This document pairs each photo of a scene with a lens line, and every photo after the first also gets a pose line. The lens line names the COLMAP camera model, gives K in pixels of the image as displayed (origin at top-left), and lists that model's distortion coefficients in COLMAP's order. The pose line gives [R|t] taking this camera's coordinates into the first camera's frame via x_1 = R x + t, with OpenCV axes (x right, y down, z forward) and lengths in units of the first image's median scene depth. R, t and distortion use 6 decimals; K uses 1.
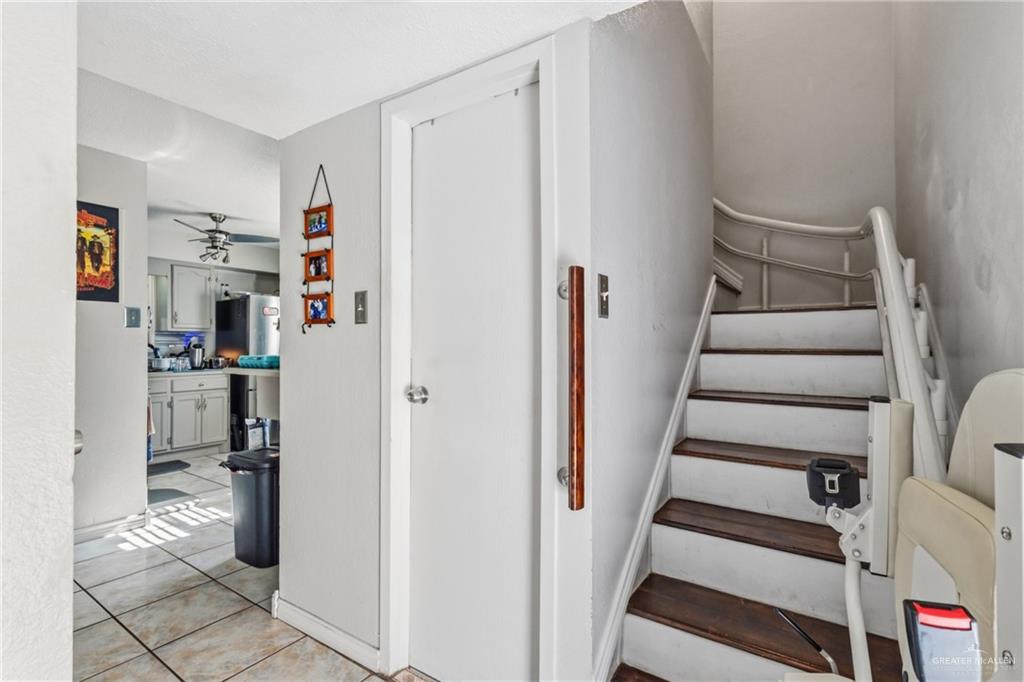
lens RADIAL K [[474.6, 0, 503.2], [0, 474.6, 345.1], [0, 0, 1]] dist [0.000543, 0.000645]
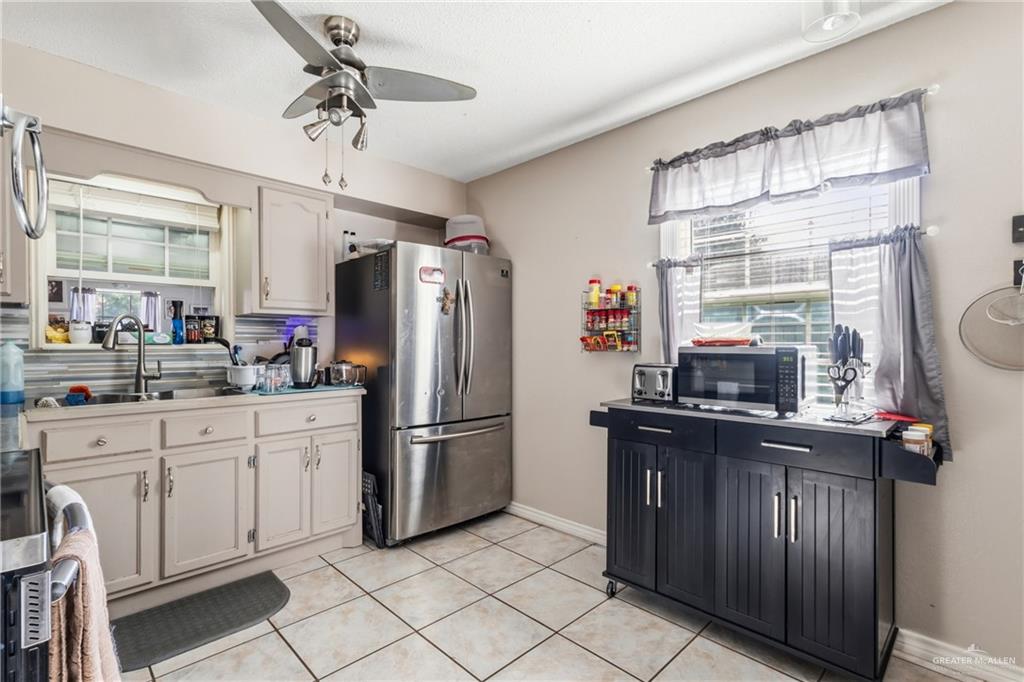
lens RADIAL K [[474.6, 0, 503.2], [0, 474.6, 345.1], [0, 0, 1]] dist [0.000543, 0.000645]
pose [[0.981195, -0.003494, -0.192986, -0.331821], [0.003779, 0.999992, 0.001108, 0.005243], [0.192980, -0.001817, 0.981201, 0.534885]]
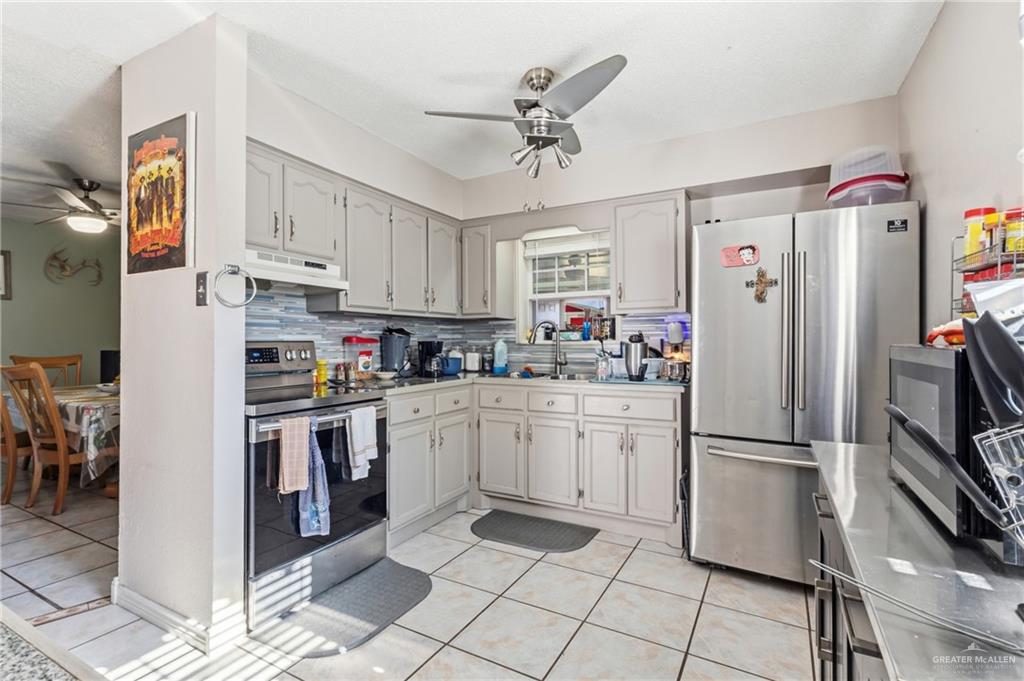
lens RADIAL K [[474.6, 0, 503.2], [0, 474.6, 344.6], [0, 0, 1]] dist [0.000543, 0.000645]
pose [[0.089819, 0.003119, -0.995953, -0.092267], [0.001662, 0.999993, 0.003281, 0.006775], [0.995957, -0.001950, 0.089813, 0.795683]]
